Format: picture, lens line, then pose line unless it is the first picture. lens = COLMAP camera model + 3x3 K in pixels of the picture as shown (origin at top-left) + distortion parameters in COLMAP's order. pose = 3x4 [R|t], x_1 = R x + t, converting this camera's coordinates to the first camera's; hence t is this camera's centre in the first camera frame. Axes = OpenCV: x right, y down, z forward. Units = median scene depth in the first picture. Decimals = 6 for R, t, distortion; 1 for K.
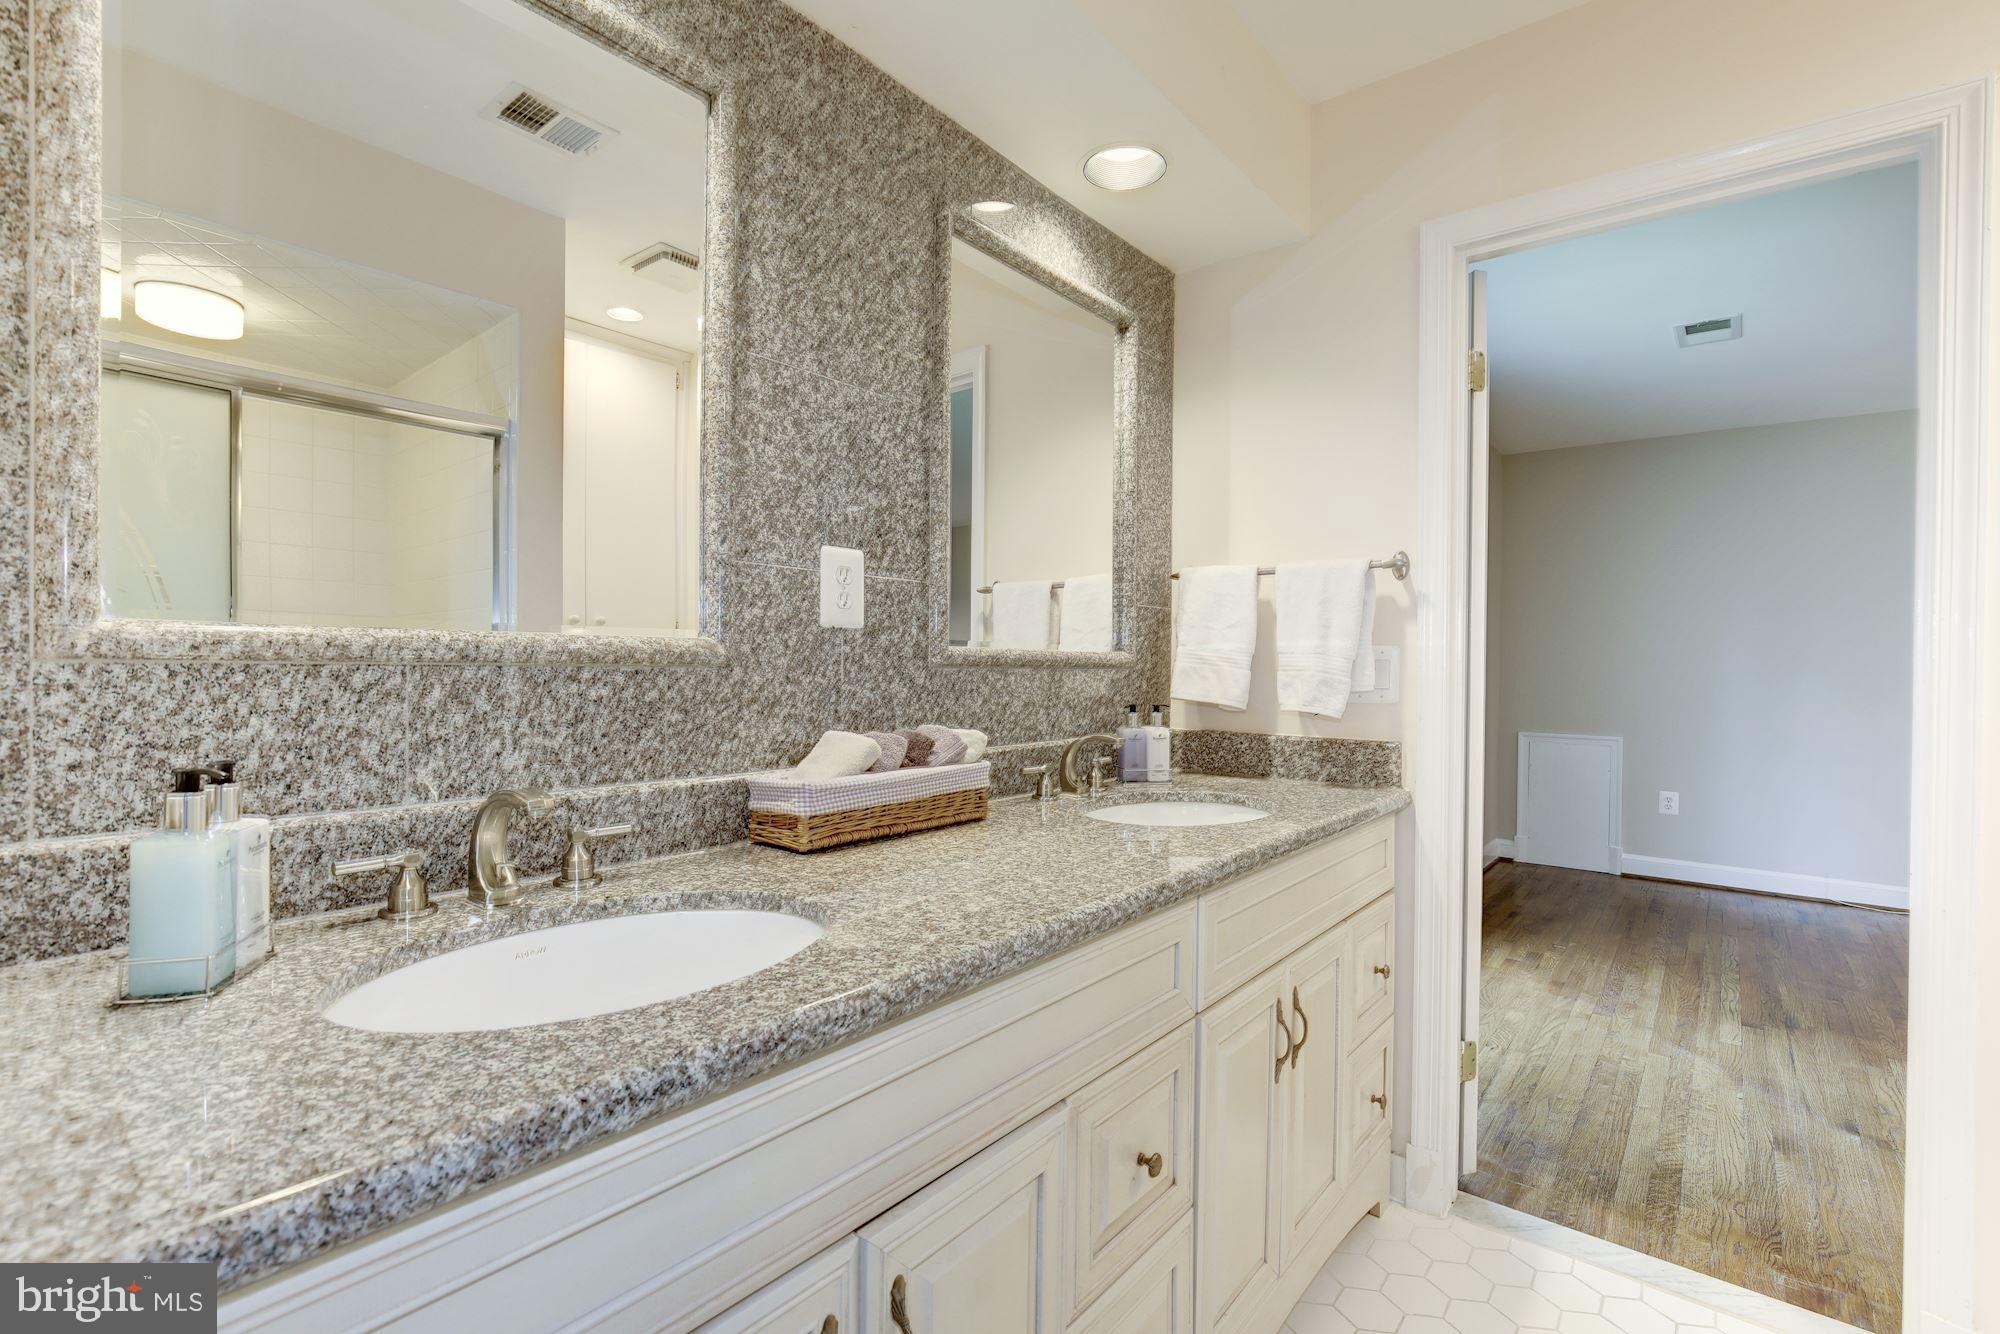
lens RADIAL K [[916.2, 0, 1008.9], [0, 916.2, 675.4], [0, 0, 1]] dist [-0.002509, 0.003462]
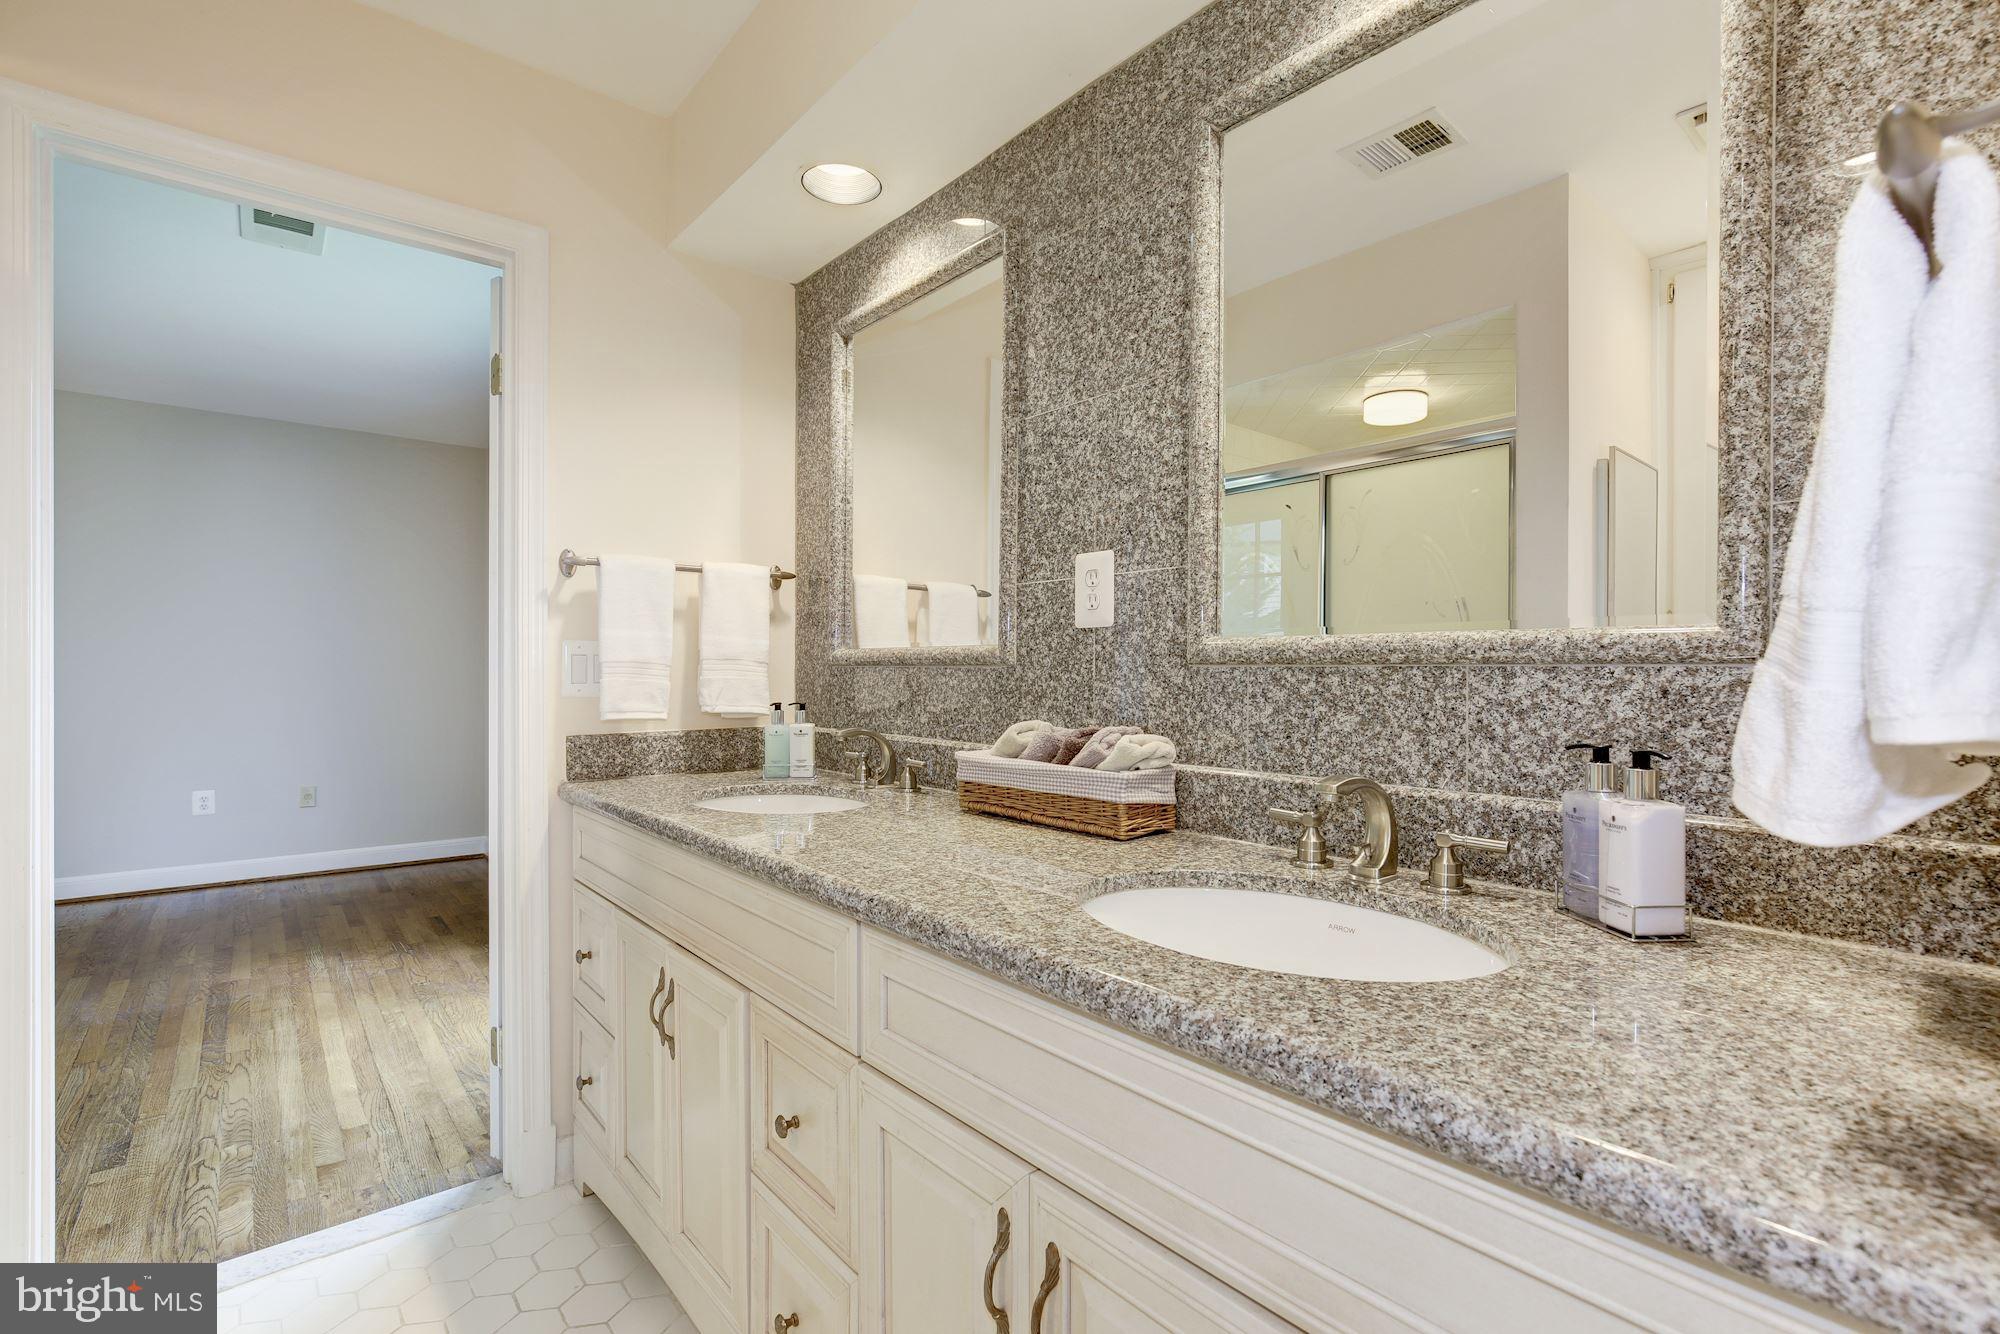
lens RADIAL K [[892.5, 0, 966.8], [0, 892.5, 663.5], [0, 0, 1]] dist [-0.014179, 0.000213]
pose [[-0.204073, -0.006242, -0.978936, 0.851634], [-0.005706, 0.999970, -0.005187, -0.004991], [0.978939, 0.004528, -0.204102, 1.059447]]
